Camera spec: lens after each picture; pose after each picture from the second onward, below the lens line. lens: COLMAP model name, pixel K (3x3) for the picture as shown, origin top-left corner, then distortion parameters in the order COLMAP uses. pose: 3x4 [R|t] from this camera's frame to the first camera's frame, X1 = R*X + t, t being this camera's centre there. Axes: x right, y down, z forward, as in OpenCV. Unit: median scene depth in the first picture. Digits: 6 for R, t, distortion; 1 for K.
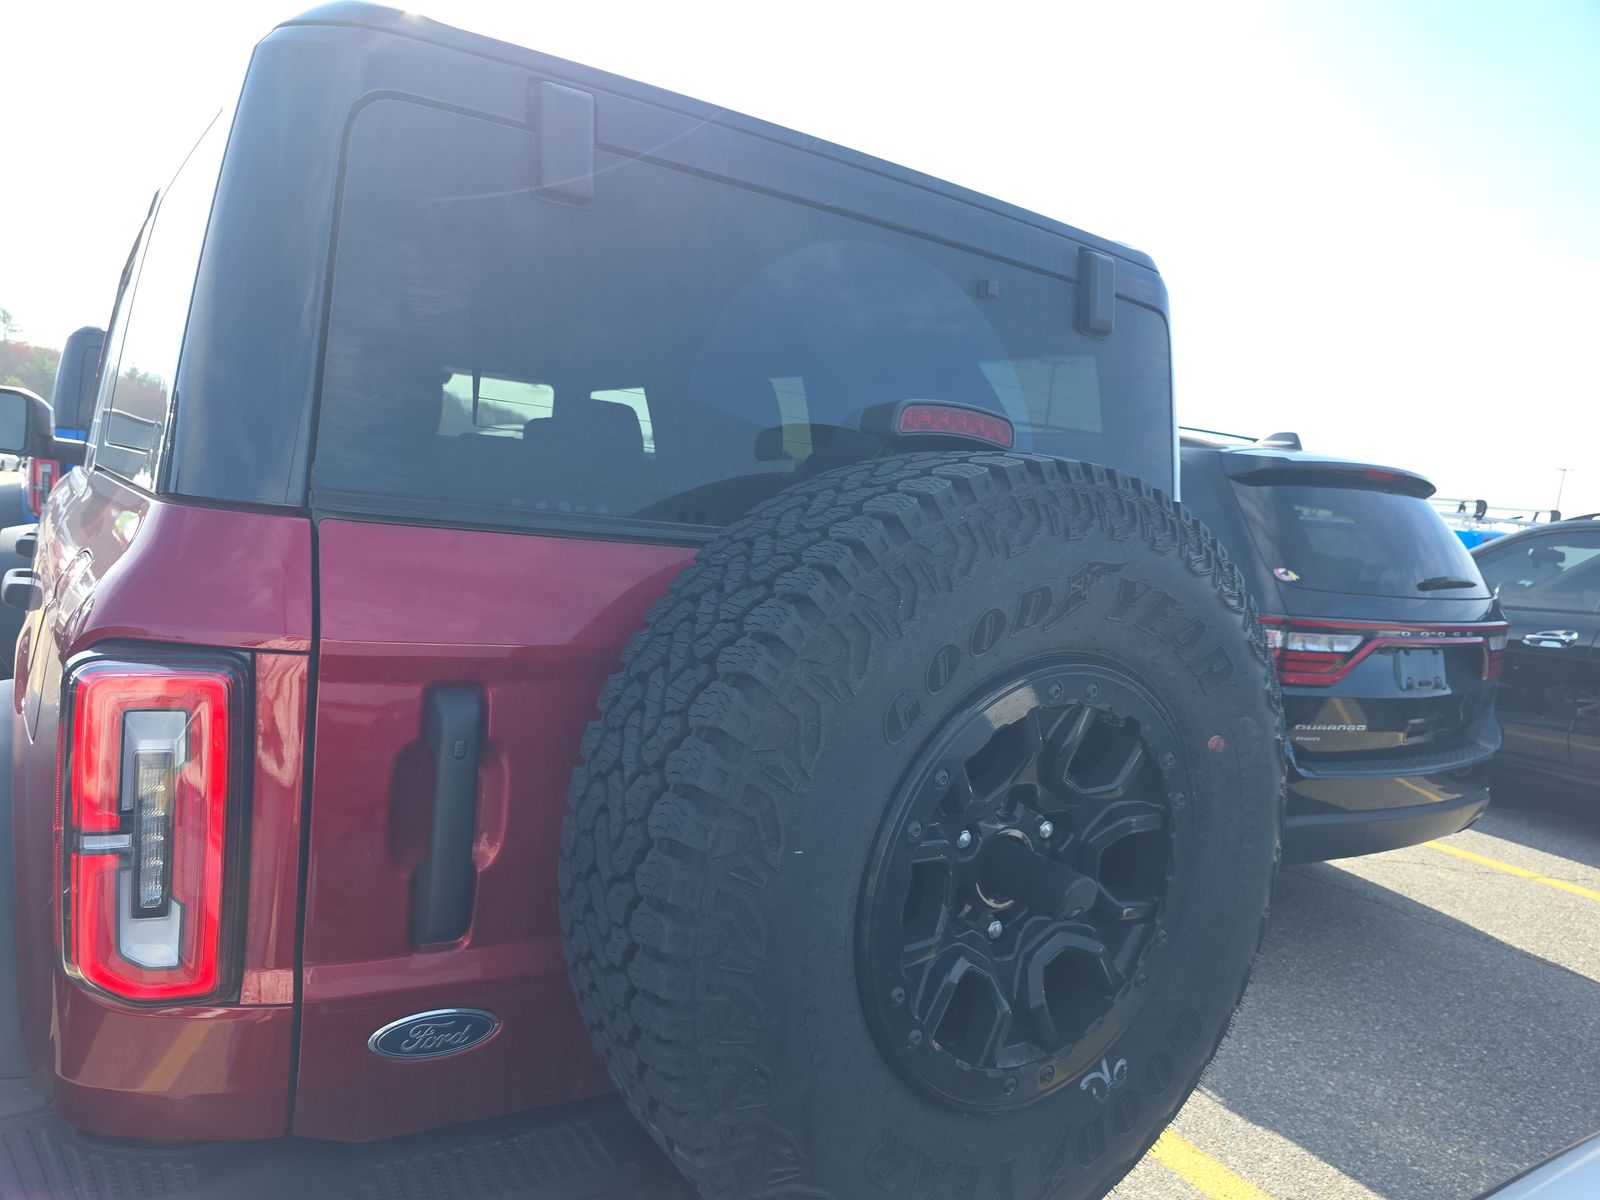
lens RADIAL K [[1105.0, 0, 799.5], [0, 1105.0, 595.9], [0, 0, 1]] dist [0.023854, -0.025221]
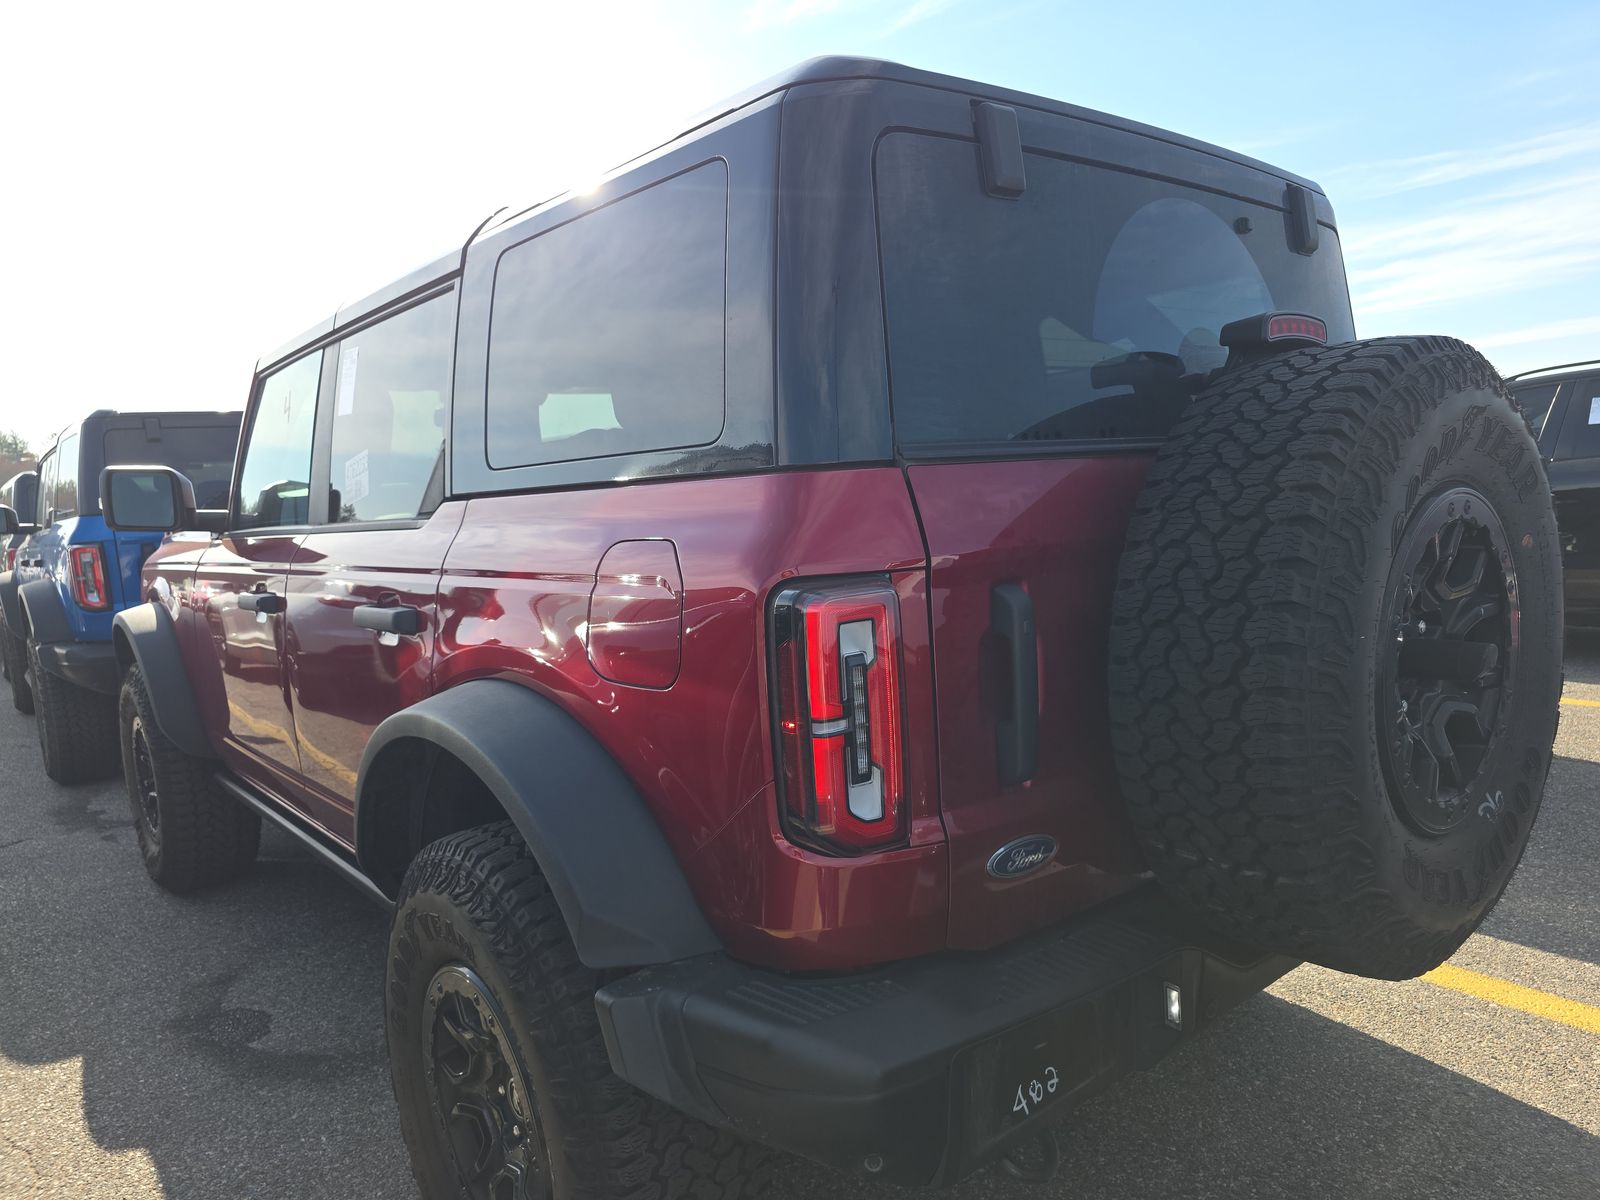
lens RADIAL K [[1105.0, 0, 797.6], [0, 1105.0, 604.2], [0, 0, 1]] dist [0.023854, -0.025221]
pose [[0.981875, -0.166395, 0.090738, -0.704831], [0.164958, 0.986029, 0.023158, 0.039823], [-0.093324, -0.007770, 0.995605, -0.262670]]
